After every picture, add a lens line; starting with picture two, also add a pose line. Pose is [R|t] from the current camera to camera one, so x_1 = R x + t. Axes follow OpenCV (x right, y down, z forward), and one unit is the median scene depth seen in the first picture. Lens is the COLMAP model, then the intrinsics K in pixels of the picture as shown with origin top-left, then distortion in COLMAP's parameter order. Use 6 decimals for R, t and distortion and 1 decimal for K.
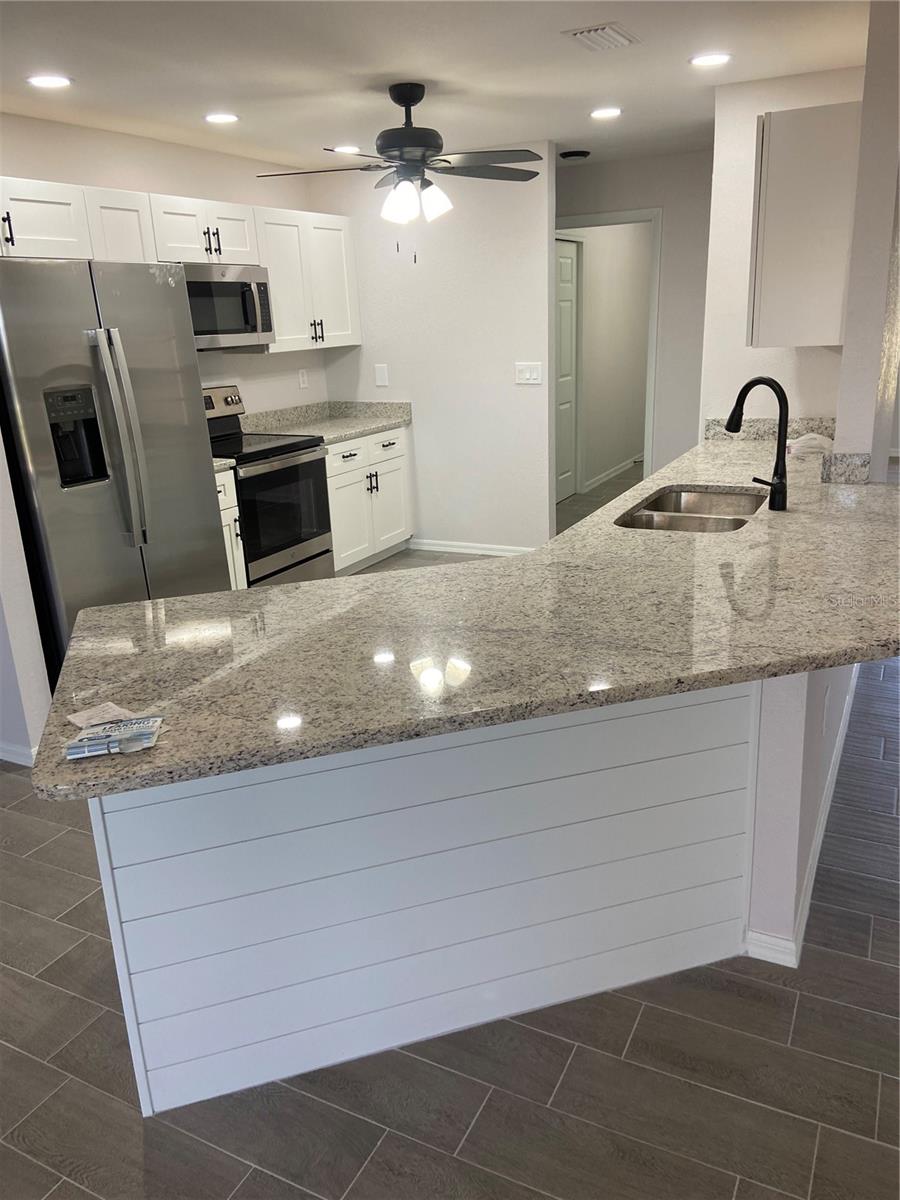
lens RADIAL K [[912.0, 0, 462.2], [0, 912.0, 590.4], [0, 0, 1]] dist [0.138333, -0.167490]
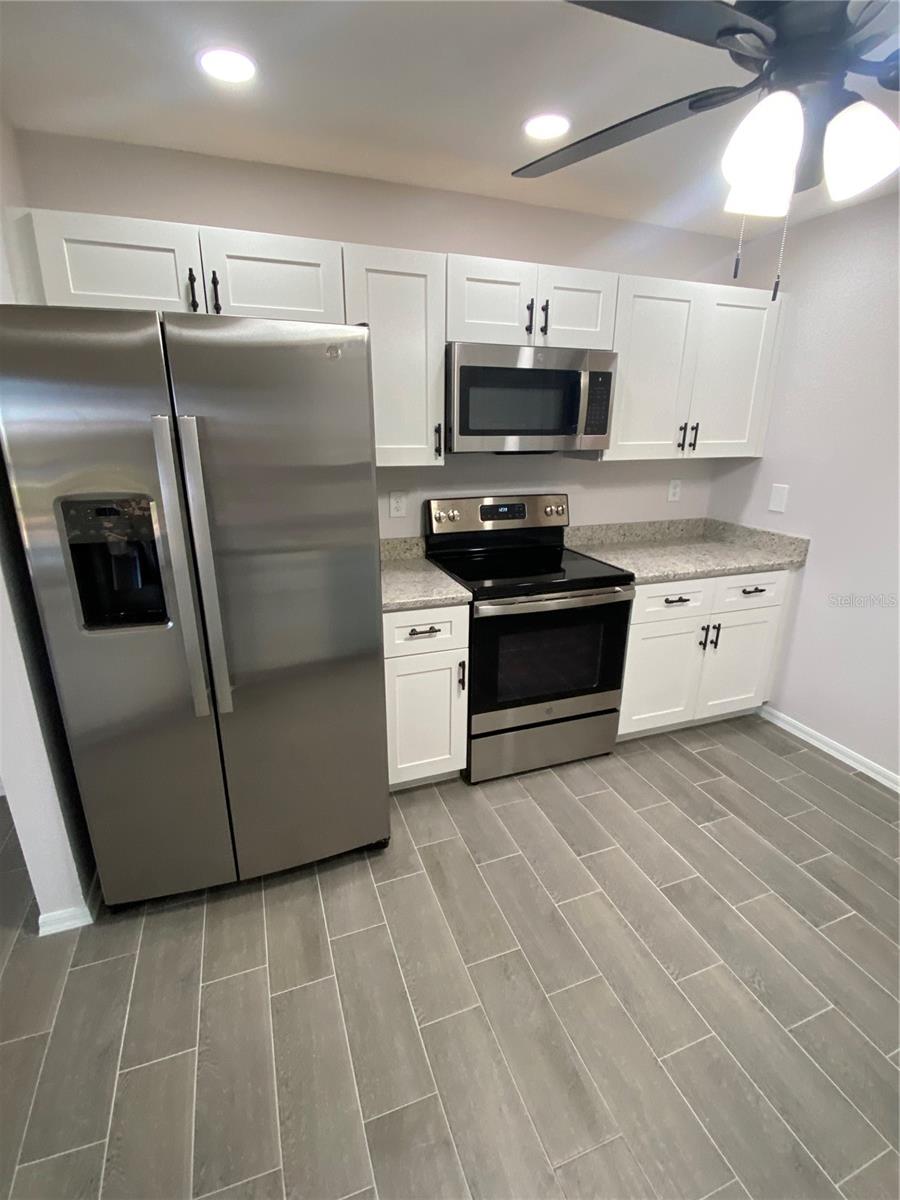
lens RADIAL K [[563.0, 0, 450.0], [0, 563.0, 600.0], [0, 0, 1]] dist [0.023826, -0.000456]
pose [[0.731489, 0.253347, -0.633040, 0.036534], [-0.237284, 0.964962, 0.111999, -0.154568], [0.639234, 0.068284, 0.765974, 0.516241]]
